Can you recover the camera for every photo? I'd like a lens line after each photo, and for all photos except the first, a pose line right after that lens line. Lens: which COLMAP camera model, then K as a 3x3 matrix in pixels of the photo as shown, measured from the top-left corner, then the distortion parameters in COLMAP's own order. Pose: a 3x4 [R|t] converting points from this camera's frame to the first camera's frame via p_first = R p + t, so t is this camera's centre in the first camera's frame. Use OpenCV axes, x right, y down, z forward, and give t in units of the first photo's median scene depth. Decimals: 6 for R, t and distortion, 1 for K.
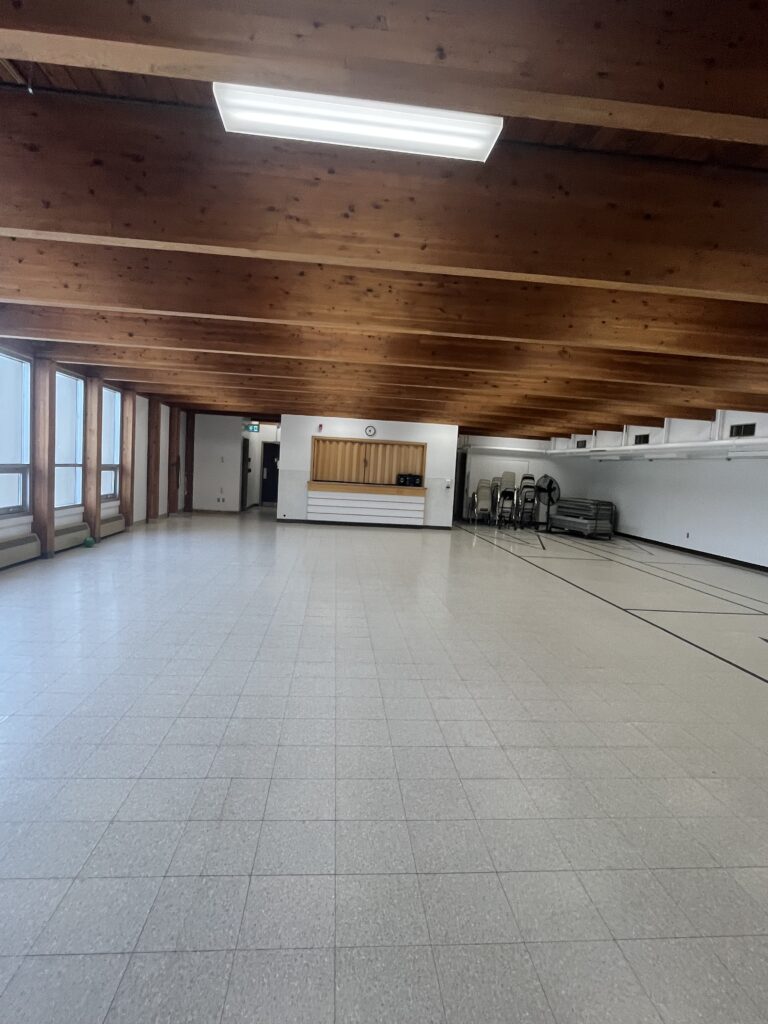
lens RADIAL K [[534.1, 0, 383.7], [0, 534.1, 510.7], [0, 0, 1]] dist [-0.000038, -0.000007]
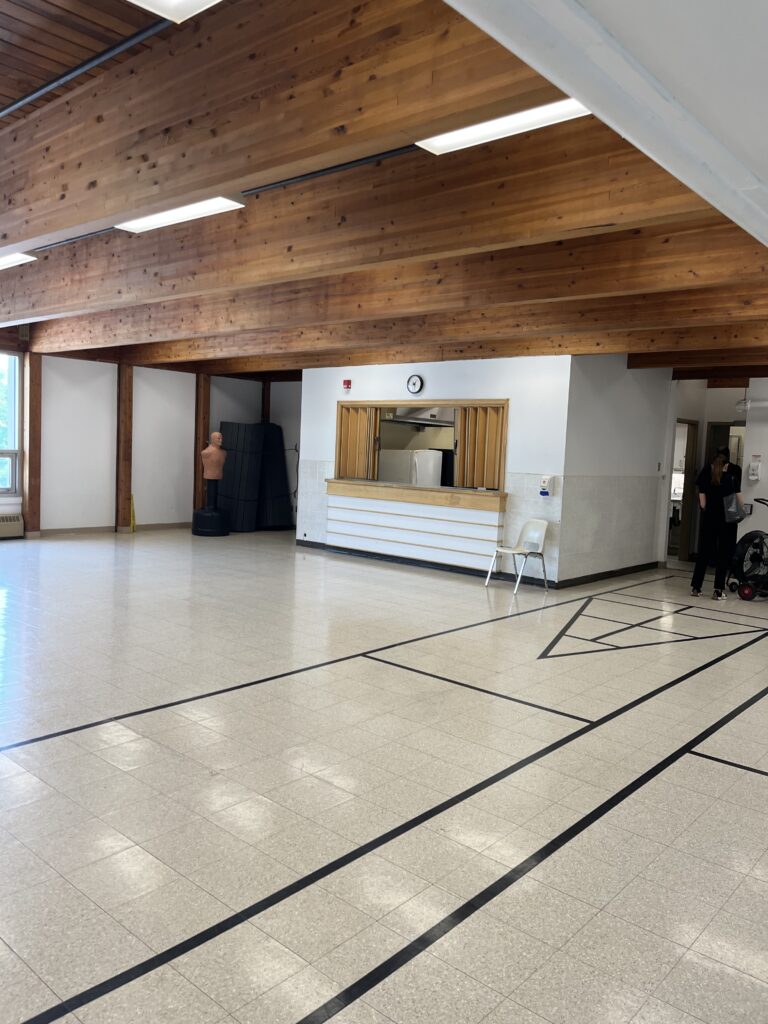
lens RADIAL K [[779.6, 0, 380.2], [0, 779.6, 510.6], [0, 0, 1]] dist [0.038520, 0.002185]
pose [[0.686906, 0.030886, -0.726089, 0.520078], [-0.061945, 0.997949, -0.016152, -0.009684], [0.724101, 0.056073, 0.687411, 0.447450]]
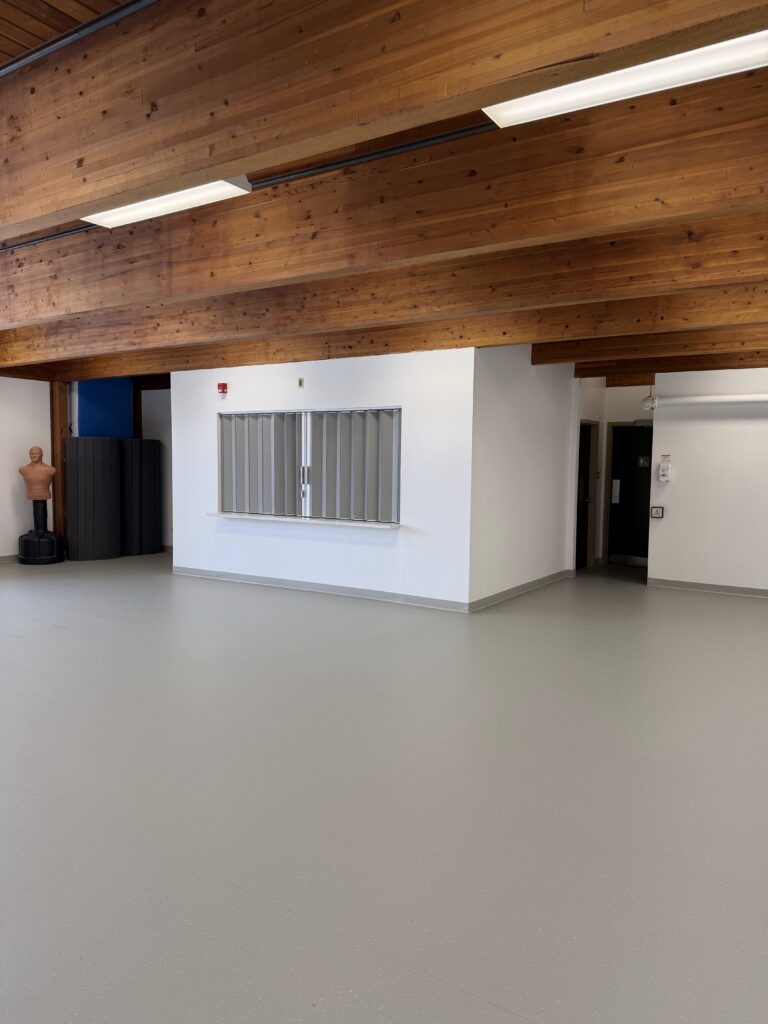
lens RADIAL K [[723.8, 0, 385.3], [0, 723.8, 513.6], [0, 0, 1]] dist [0.009669, 0.001149]
pose [[0.781278, -0.004151, -0.624169, 0.436323], [-0.015767, 0.999528, -0.026382, -0.021875], [0.623984, 0.030453, 0.780844, 0.546896]]
